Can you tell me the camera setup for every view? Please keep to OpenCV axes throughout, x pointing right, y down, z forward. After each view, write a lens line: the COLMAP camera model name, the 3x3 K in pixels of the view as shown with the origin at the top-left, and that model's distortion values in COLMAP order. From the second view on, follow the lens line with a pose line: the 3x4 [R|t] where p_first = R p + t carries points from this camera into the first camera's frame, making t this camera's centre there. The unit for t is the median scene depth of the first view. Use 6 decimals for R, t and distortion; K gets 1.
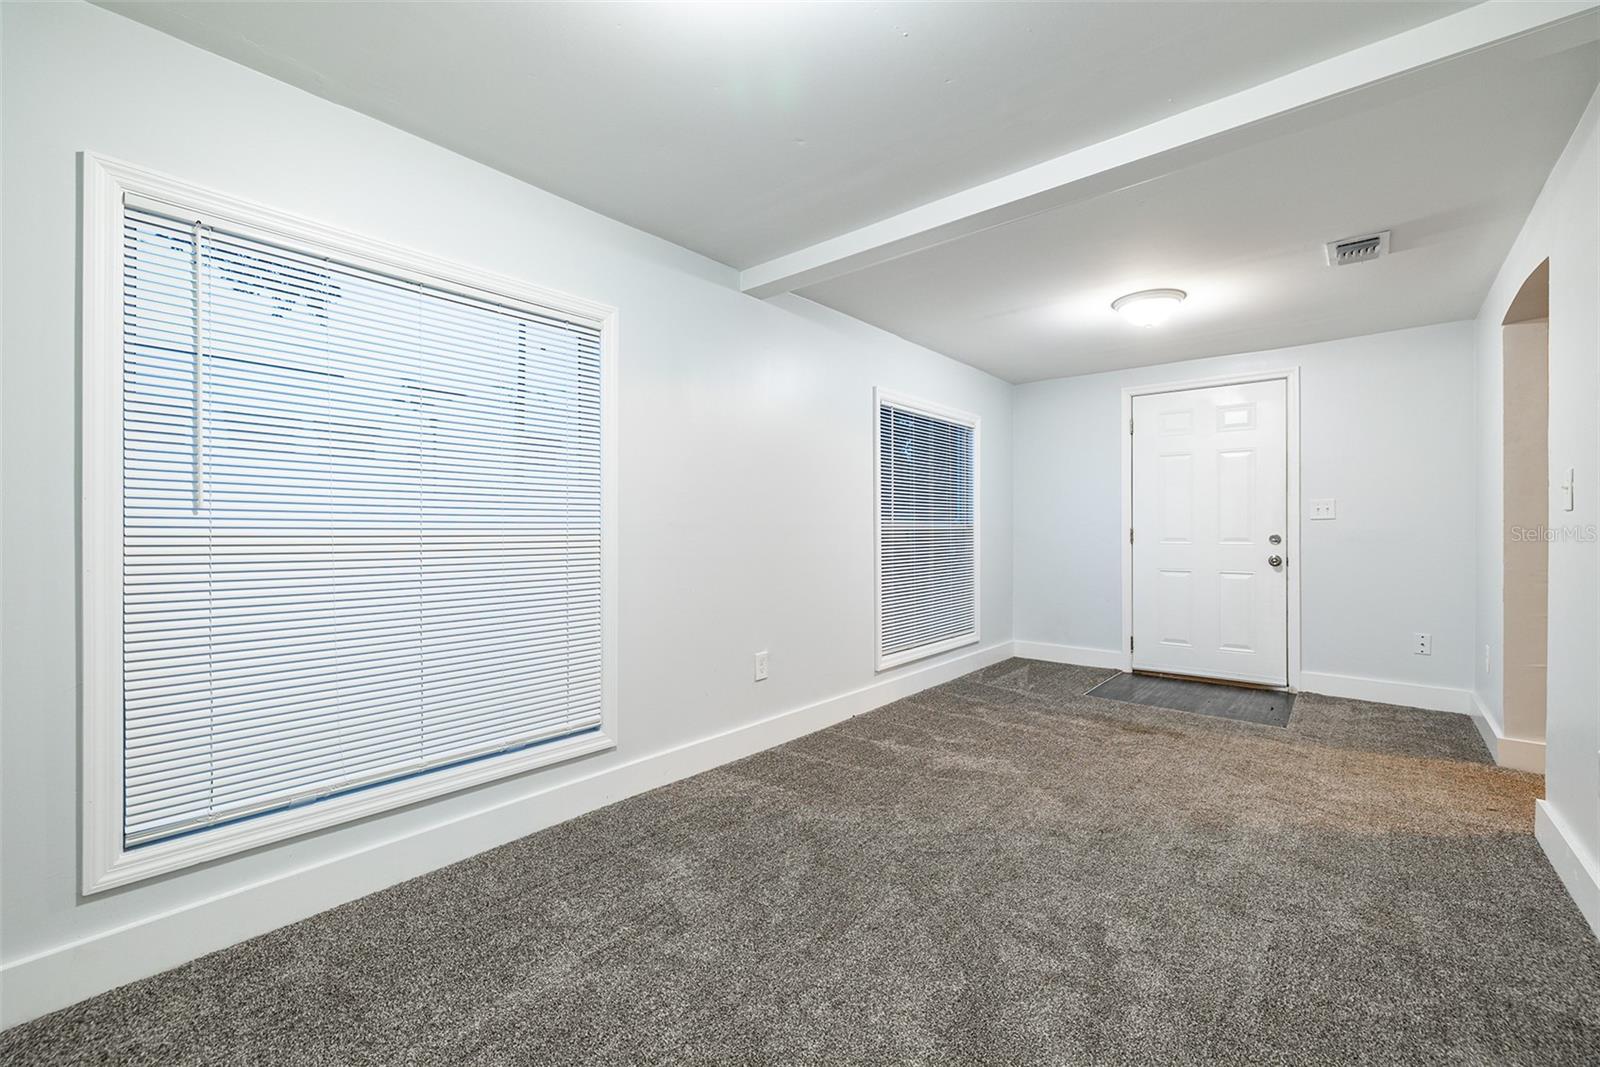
lens RADIAL K [[675.0, 0, 799.3], [0, 675.0, 527.7], [0, 0, 1]] dist [0.002938, -0.000079]
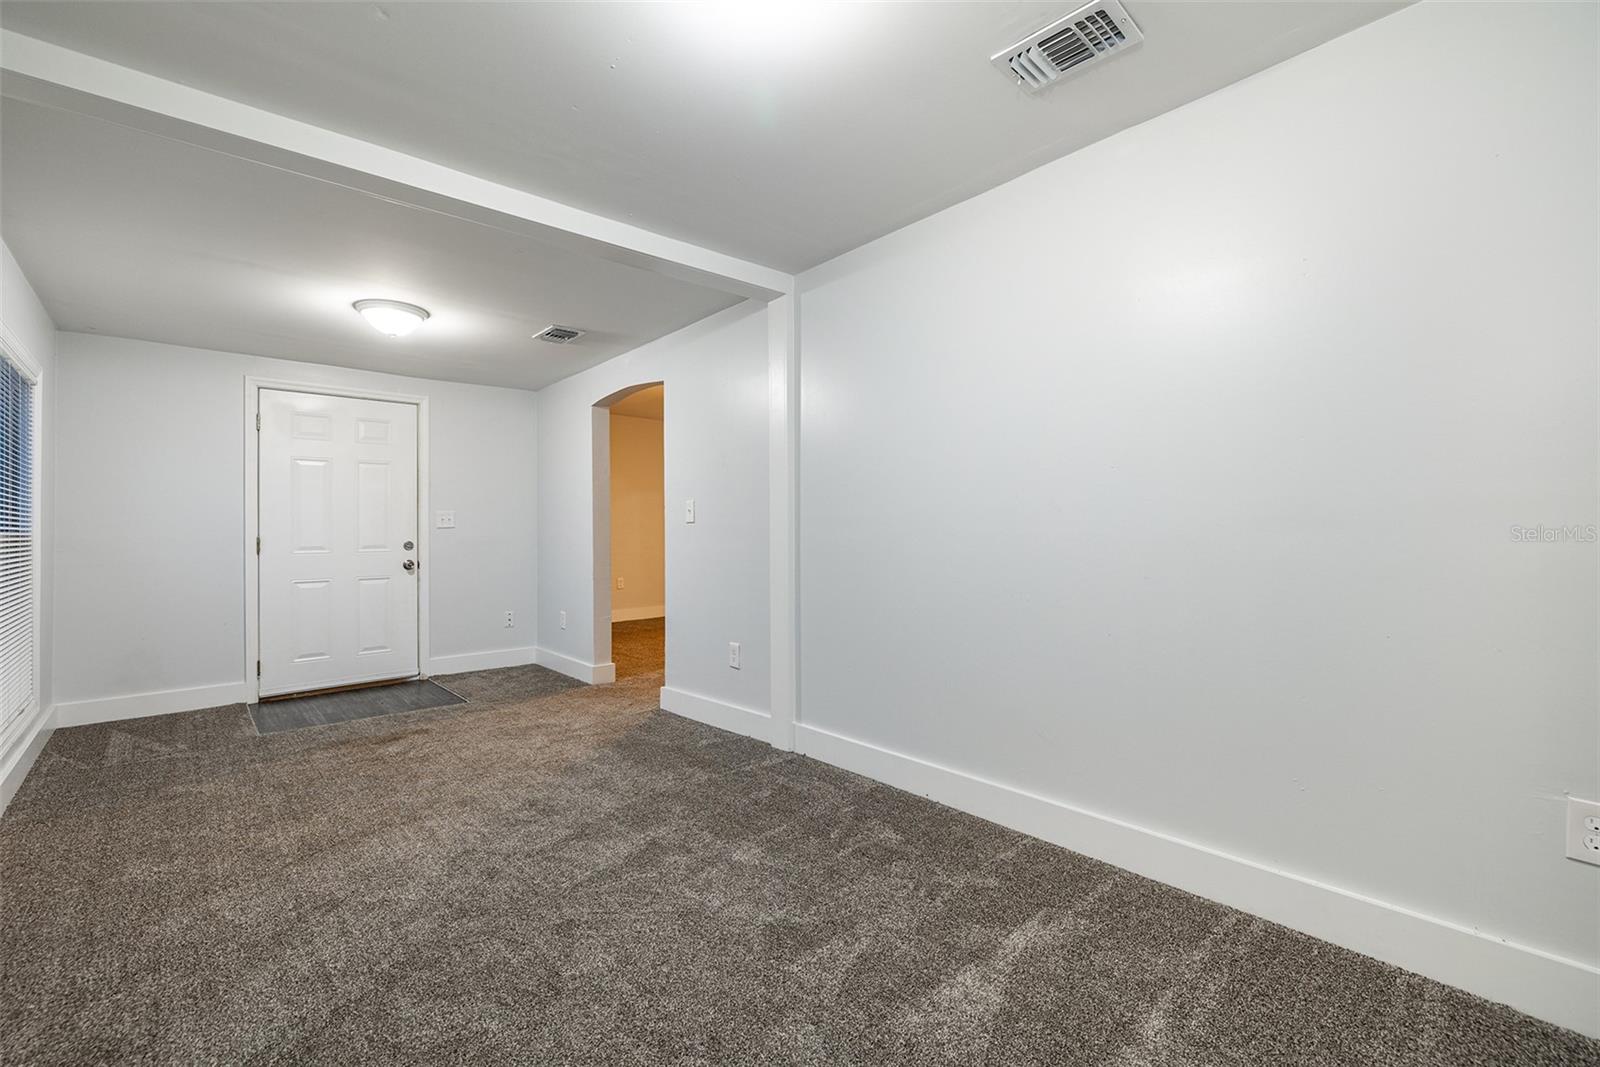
lens RADIAL K [[675.0, 0, 799.3], [0, 675.0, 527.7], [0, 0, 1]] dist [0.002938, -0.000079]
pose [[0.134195, 0.004178, 0.990946, -0.323716], [0.007288, 0.999960, -0.005203, -0.001825], [-0.990928, 0.007920, 0.134159, 0.214408]]
